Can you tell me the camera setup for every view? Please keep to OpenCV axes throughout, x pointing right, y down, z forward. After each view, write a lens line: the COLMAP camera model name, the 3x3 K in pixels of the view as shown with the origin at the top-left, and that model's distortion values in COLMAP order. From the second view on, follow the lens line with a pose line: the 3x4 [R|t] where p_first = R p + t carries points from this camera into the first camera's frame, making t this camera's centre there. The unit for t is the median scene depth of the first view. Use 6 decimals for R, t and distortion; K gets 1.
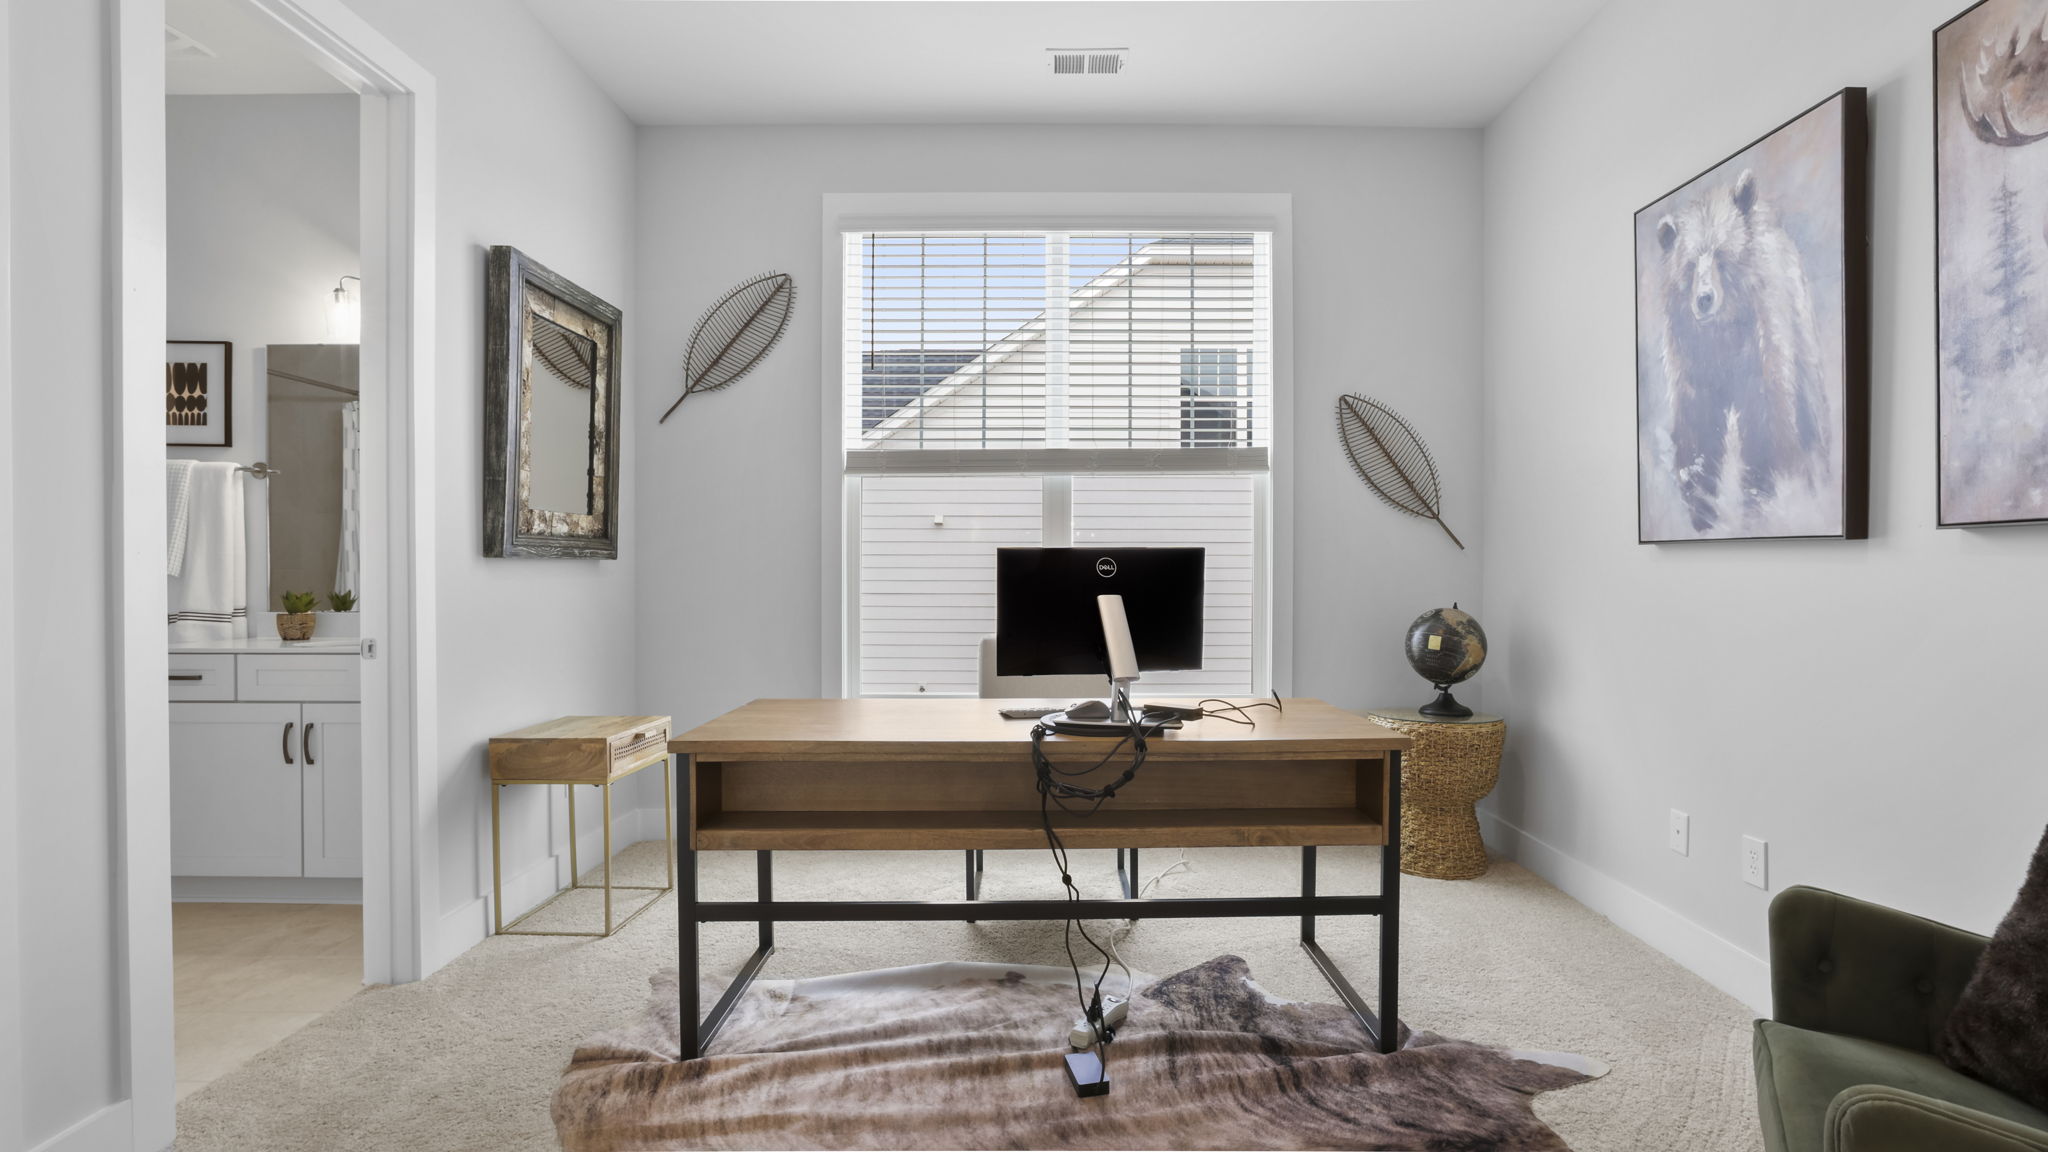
lens RADIAL K [[931.6, 0, 1039.6], [0, 931.6, 586.4], [0, 0, 1]] dist [-0.005918, -0.000030]
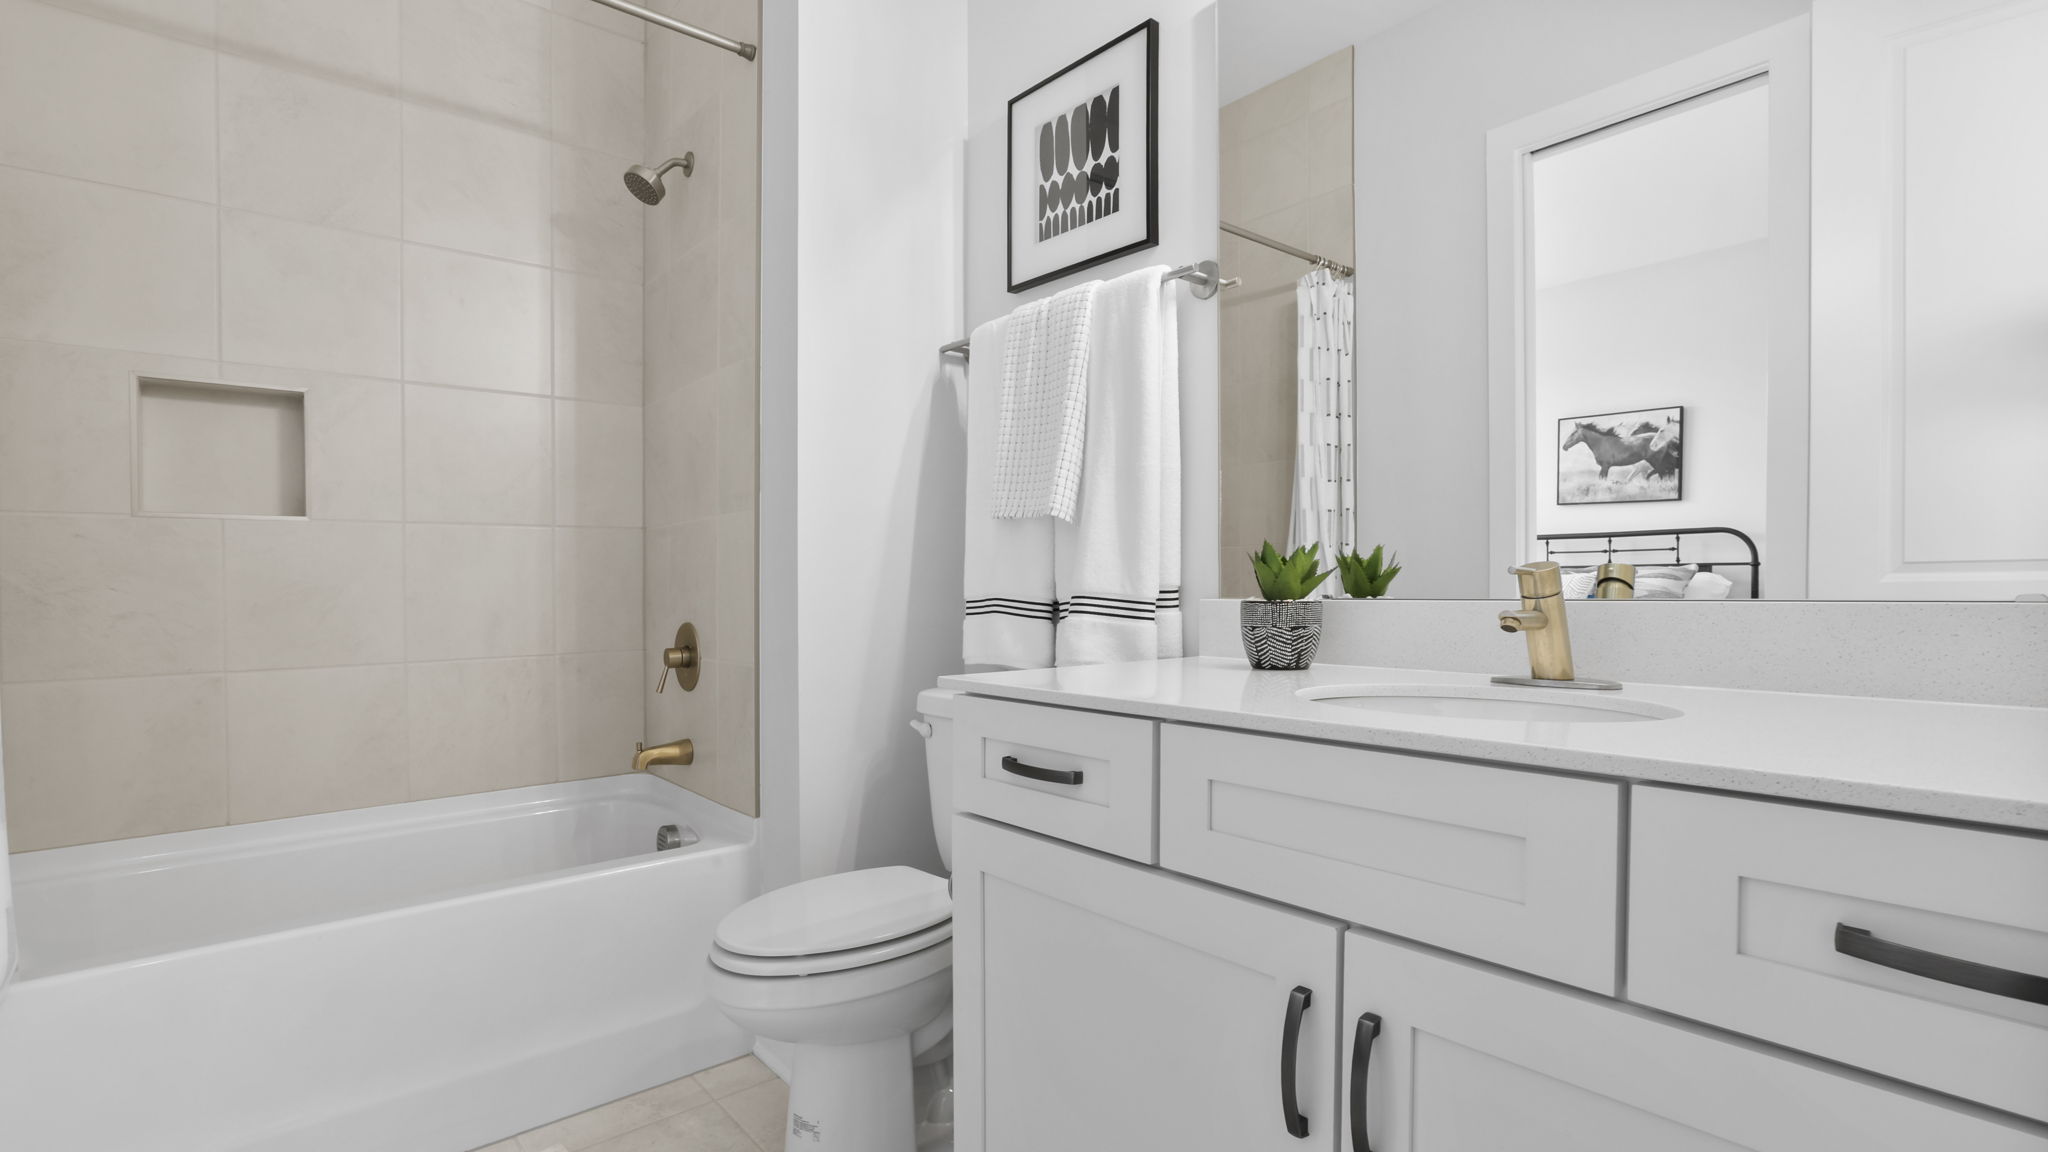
lens RADIAL K [[921.6, 0, 1038.7], [0, 921.6, 574.7], [0, 0, 1]] dist [-0.039379, 0.014465]
pose [[0.654732, -0.009518, -0.755801, -0.567708], [-0.008728, 0.999759, -0.020150, 0.026176], [0.755810, 0.019789, 0.654491, 0.660959]]
